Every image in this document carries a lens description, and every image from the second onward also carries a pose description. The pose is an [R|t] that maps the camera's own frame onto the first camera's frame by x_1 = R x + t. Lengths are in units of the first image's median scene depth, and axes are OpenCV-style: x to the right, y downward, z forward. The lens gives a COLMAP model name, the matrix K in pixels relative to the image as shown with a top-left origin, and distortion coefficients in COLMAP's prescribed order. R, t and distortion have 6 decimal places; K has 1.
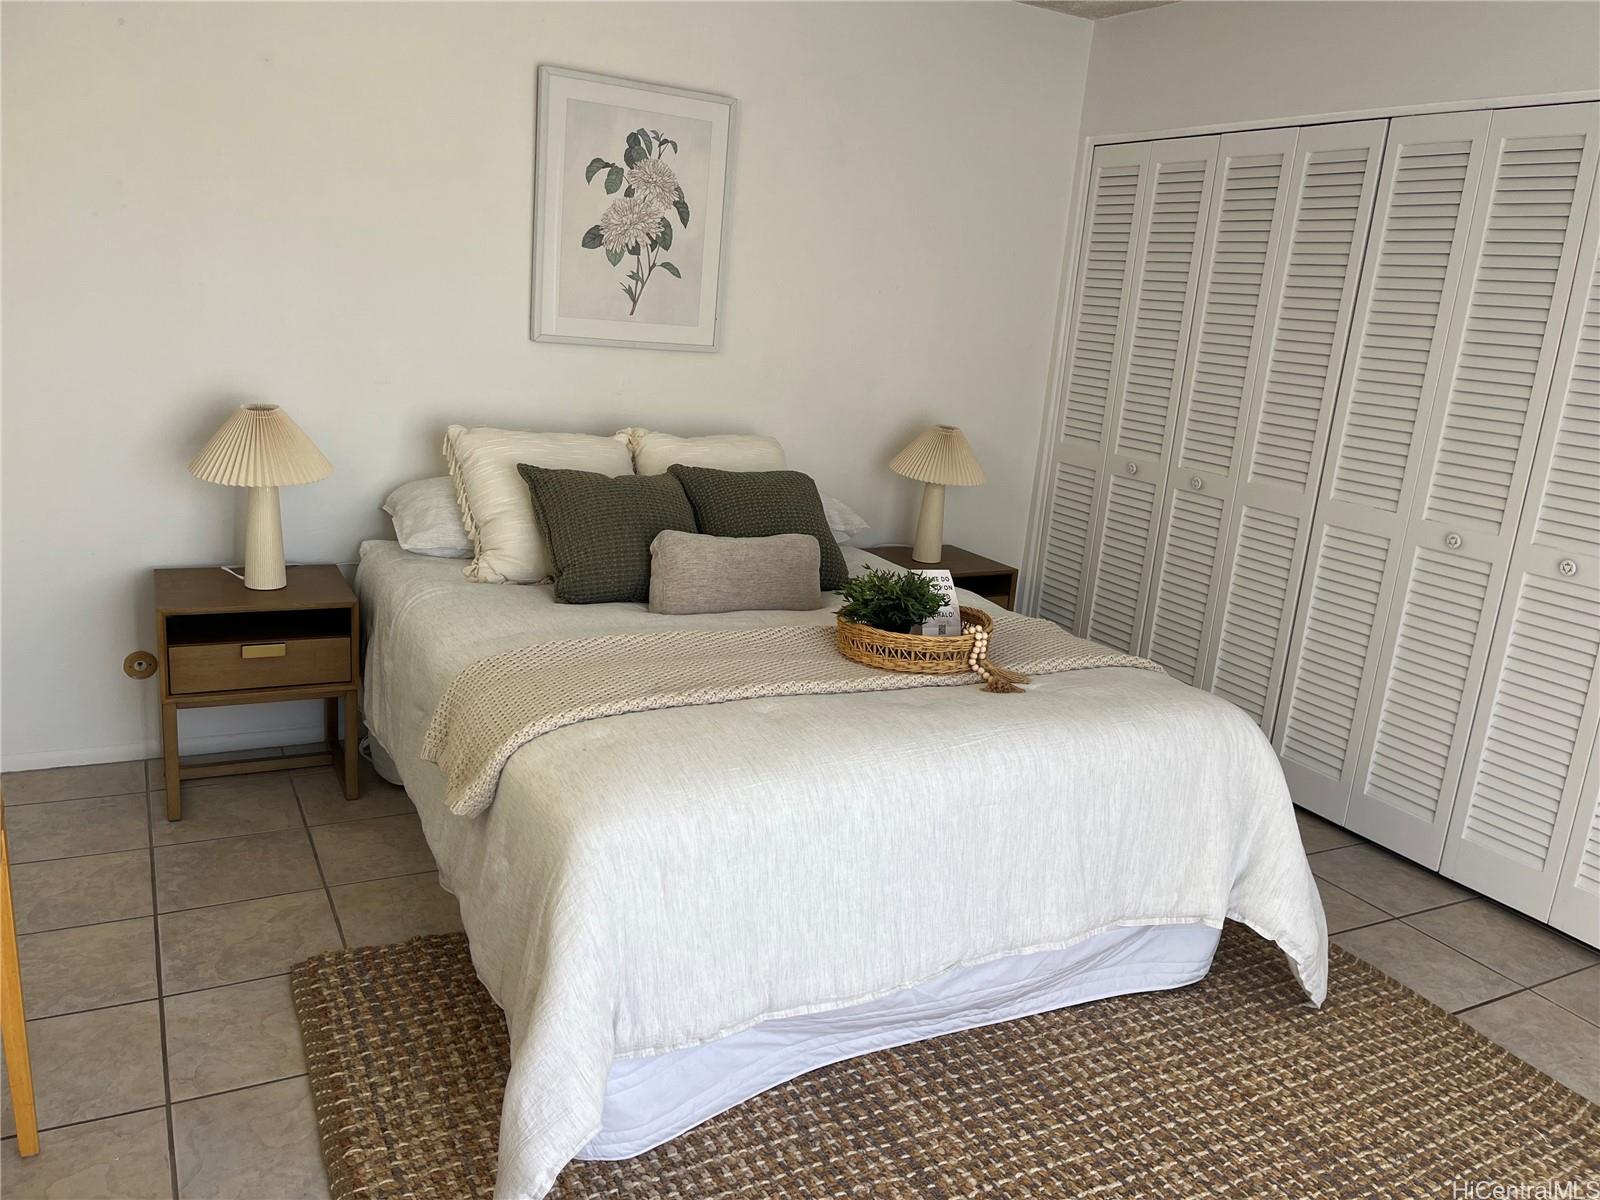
lens RADIAL K [[1212.7, 0, 800.0], [0, 1212.7, 600.0], [0, 0, 1]] dist [0.007353, 0.090934]
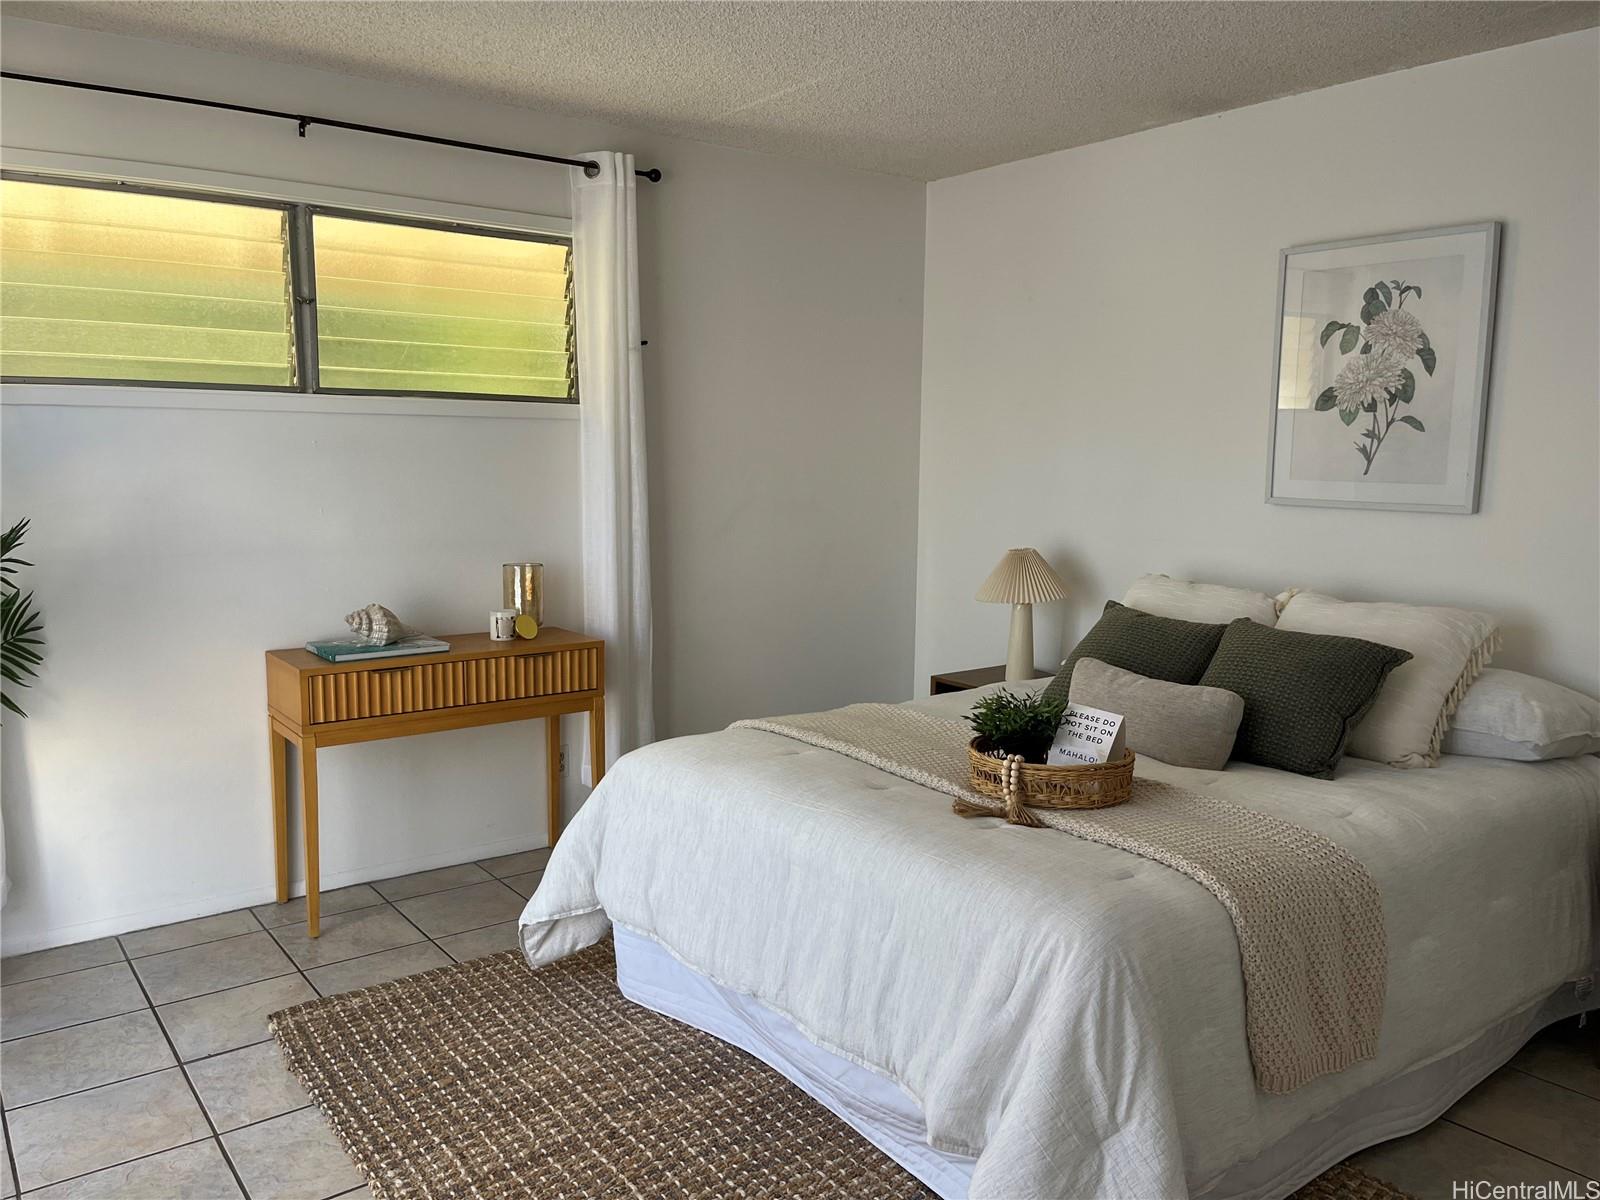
lens RADIAL K [[1212.7, 0, 800.0], [0, 1212.7, 600.0], [0, 0, 1]] dist [0.007353, 0.090934]
pose [[0.164332, 0.050479, -0.985113, 0.744240], [-0.244546, 0.969597, 0.008890, -0.045008], [0.955611, 0.239444, 0.171680, 0.462125]]
